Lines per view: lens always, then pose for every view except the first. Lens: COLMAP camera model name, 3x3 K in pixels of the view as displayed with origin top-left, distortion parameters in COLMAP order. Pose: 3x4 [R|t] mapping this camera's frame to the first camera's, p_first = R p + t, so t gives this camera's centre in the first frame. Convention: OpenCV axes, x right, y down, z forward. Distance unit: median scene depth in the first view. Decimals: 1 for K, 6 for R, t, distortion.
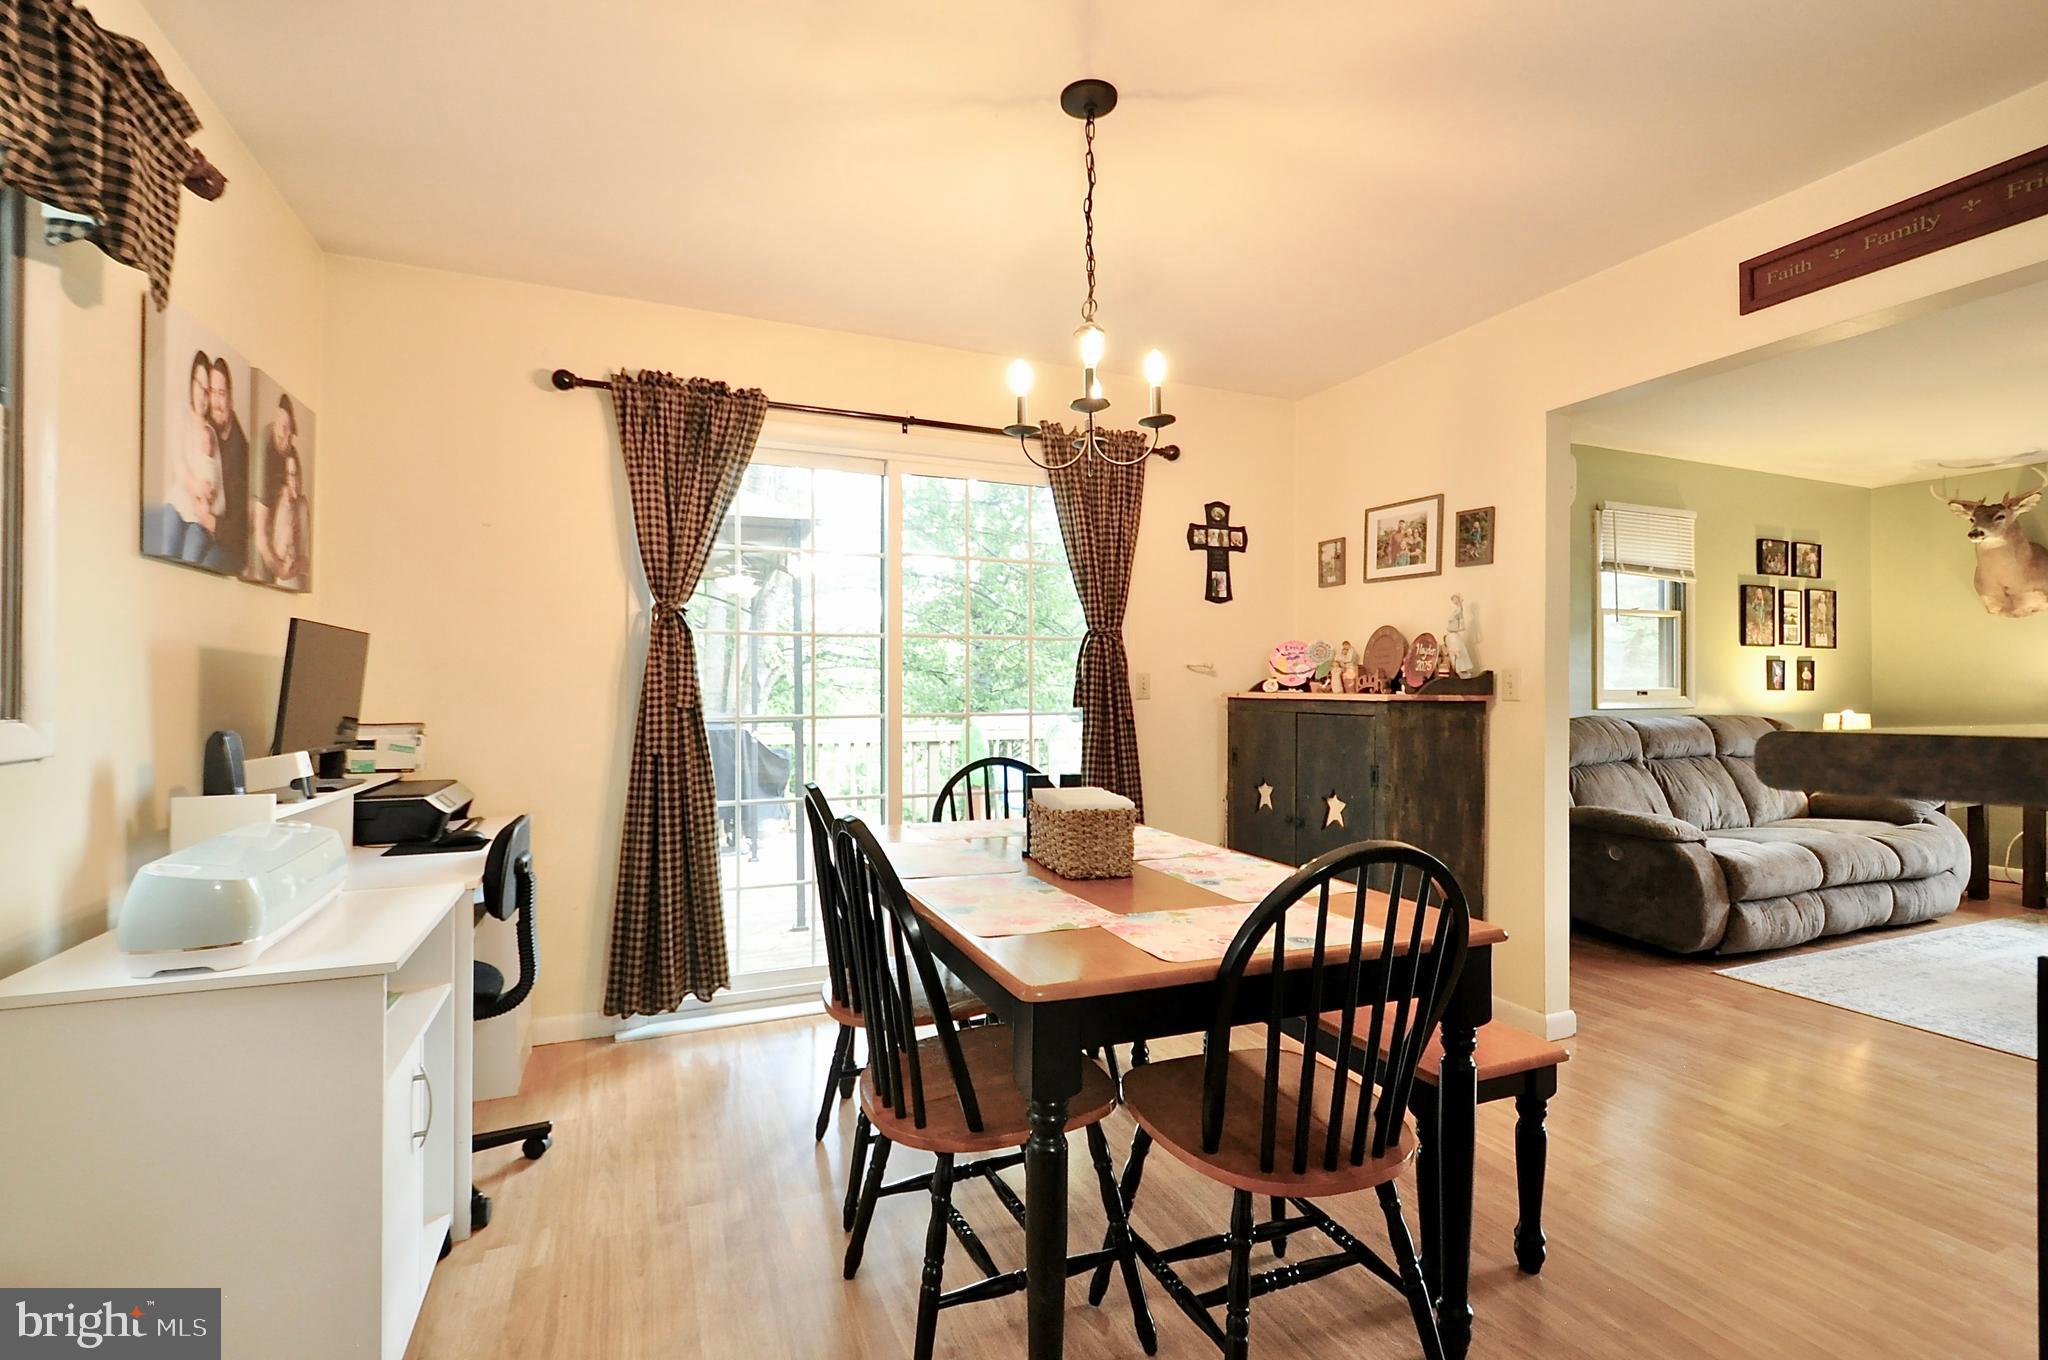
lens RADIAL K [[902.3, 0, 1019.7], [0, 902.3, 688.9], [0, 0, 1]] dist [0.005666, -0.006910]
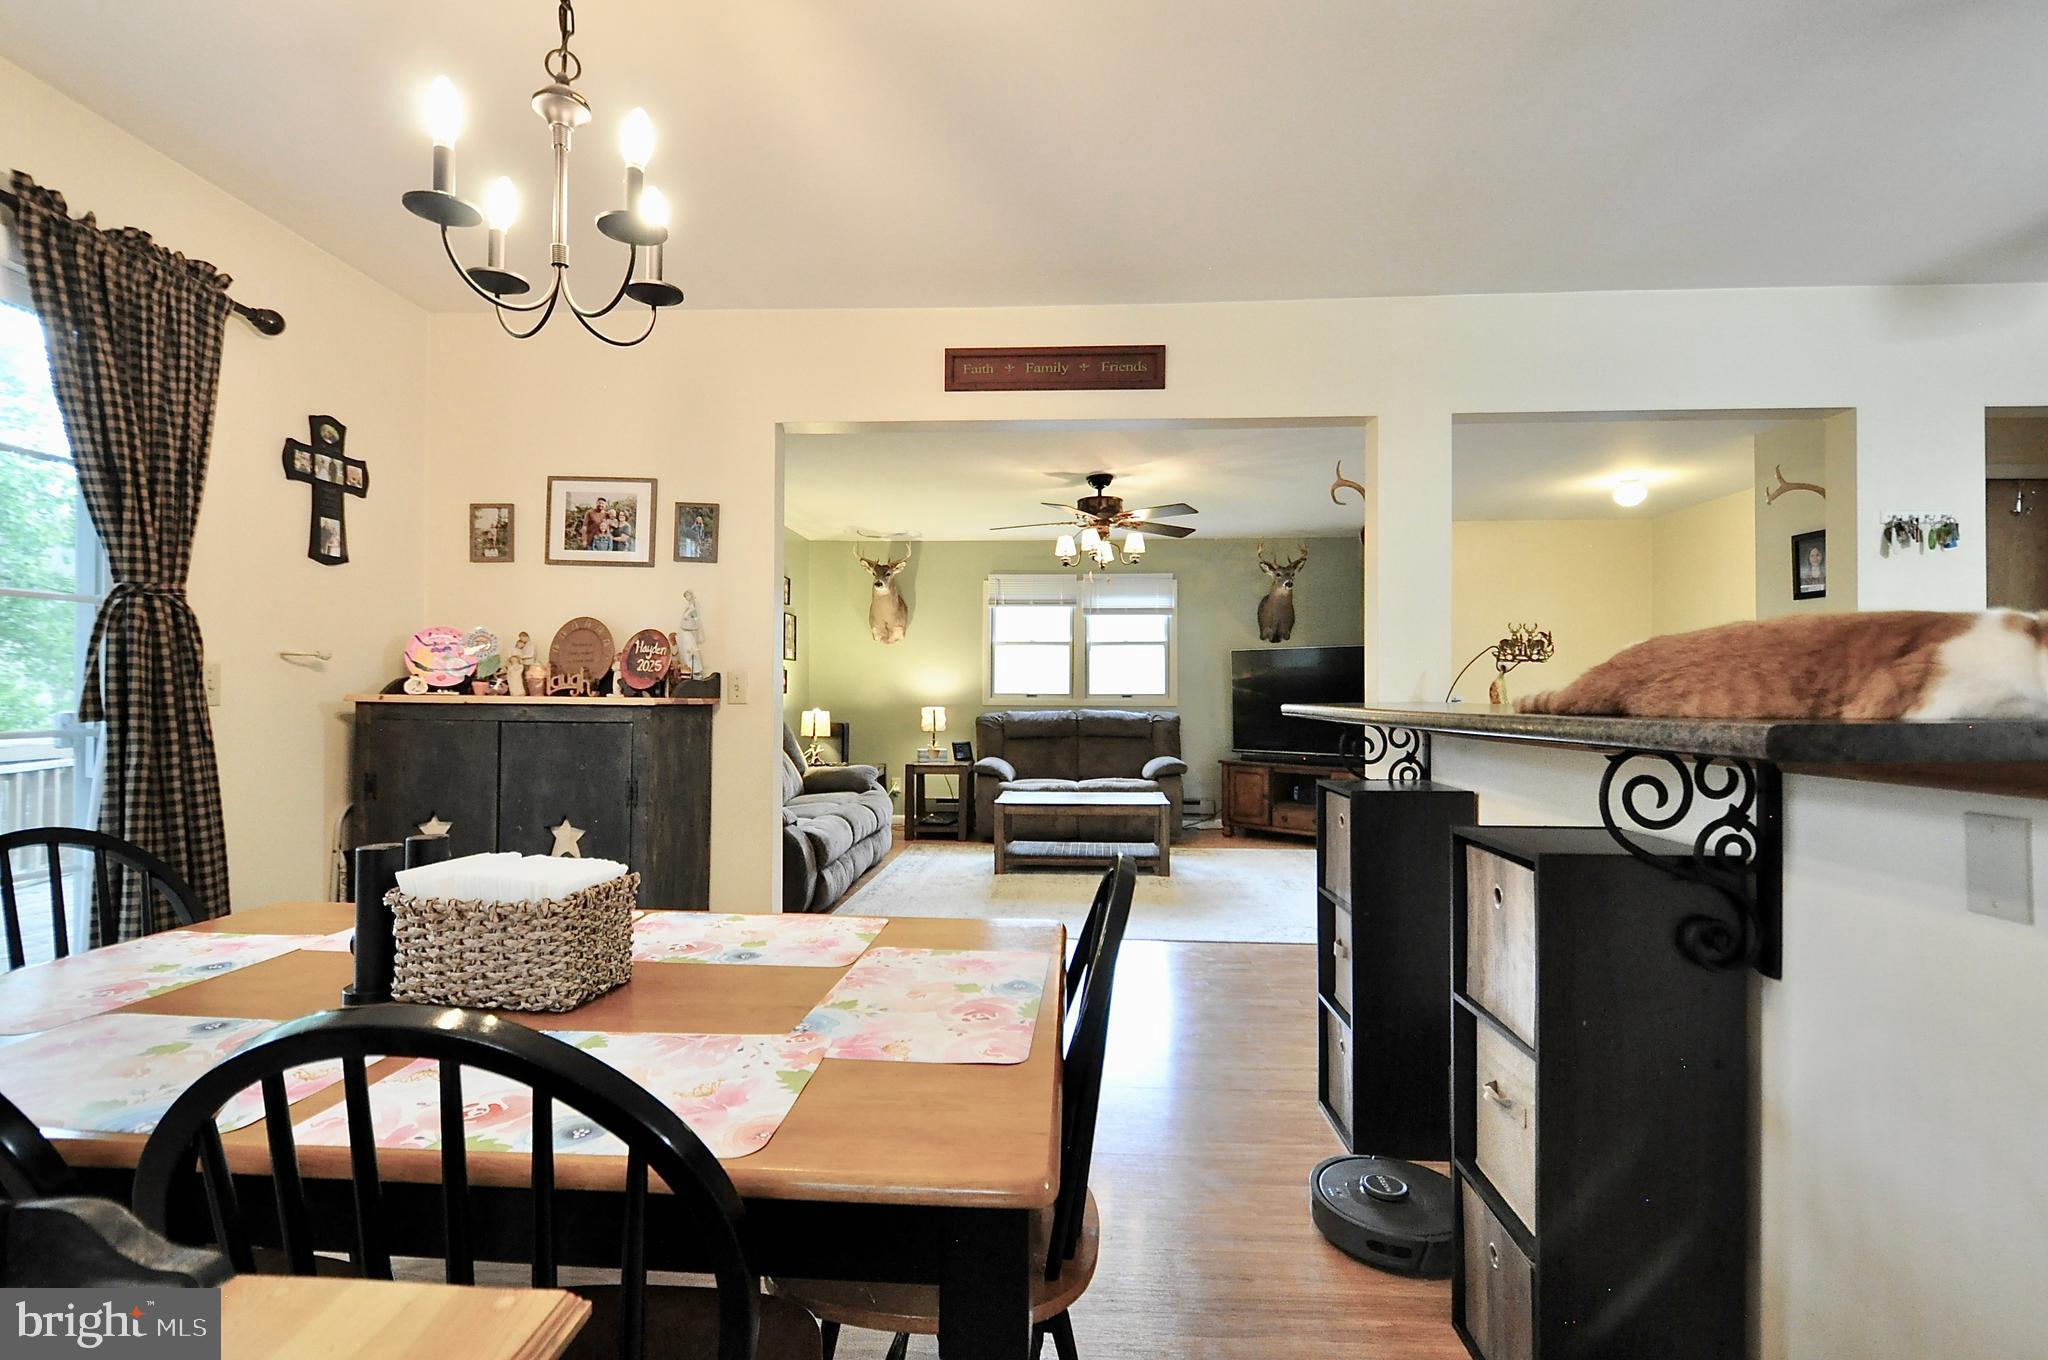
lens RADIAL K [[902.3, 0, 1008.5], [0, 902.3, 697.2], [0, 0, 1]] dist [0.005666, -0.006910]
pose [[0.439683, -0.001169, 0.898152, -0.171981], [-0.006029, 0.999973, 0.004253, -0.000053], [-0.898133, -0.007285, 0.439664, 0.235683]]
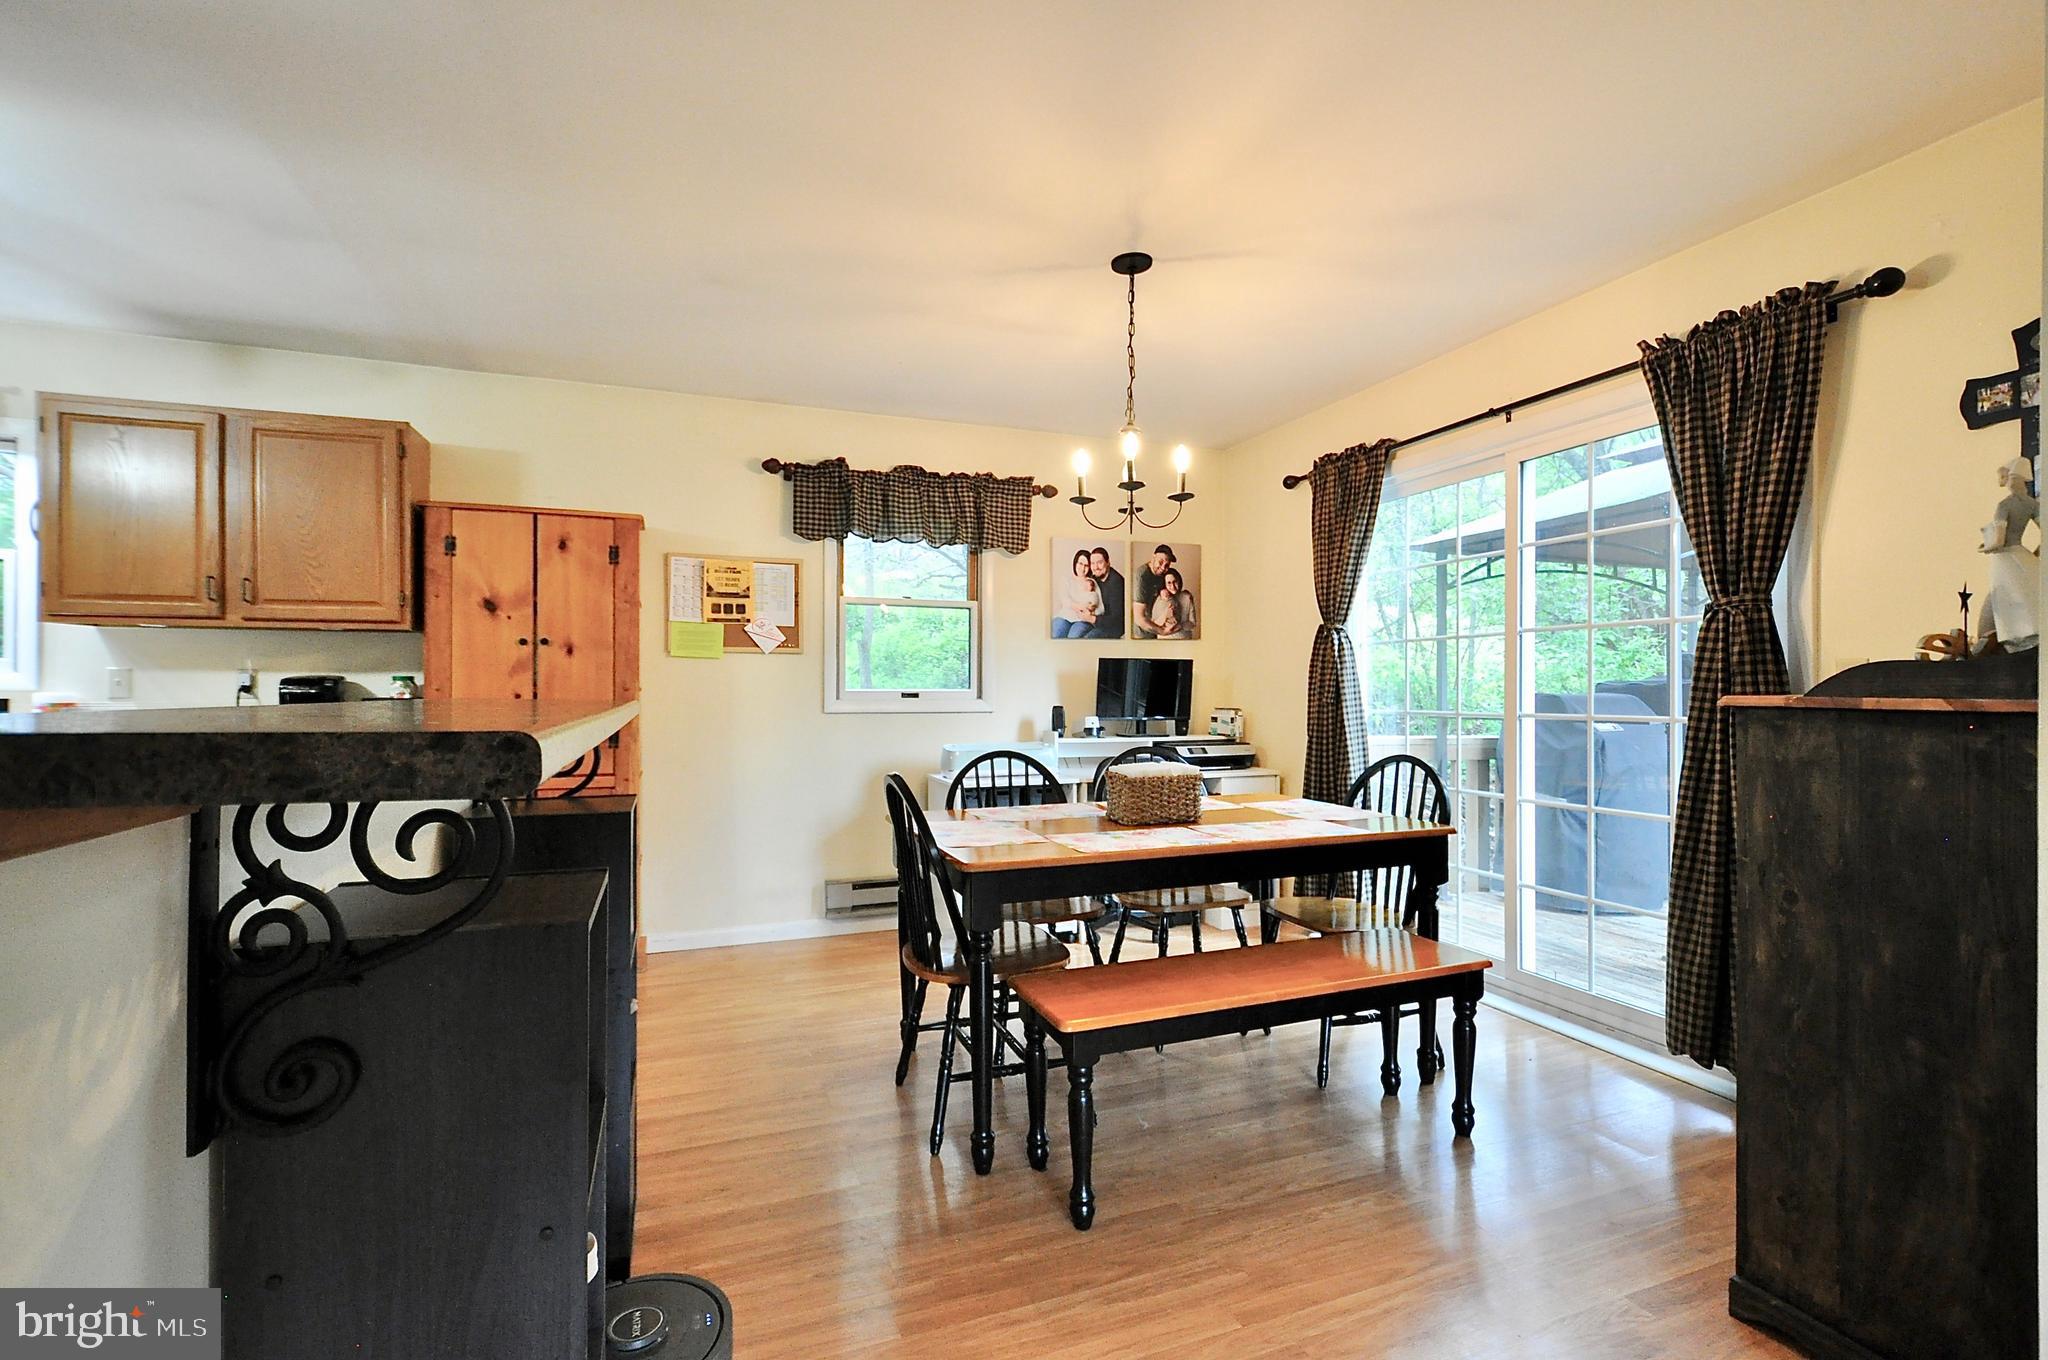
lens RADIAL K [[902.3, 0, 1017.0], [0, 902.3, 688.5], [0, 0, 1]] dist [0.005666, -0.006910]
pose [[-0.031147, -0.001122, -0.999514, 0.748436], [0.004307, 0.999990, -0.001257, 0.000520], [0.999506, -0.004344, -0.031142, 0.440674]]
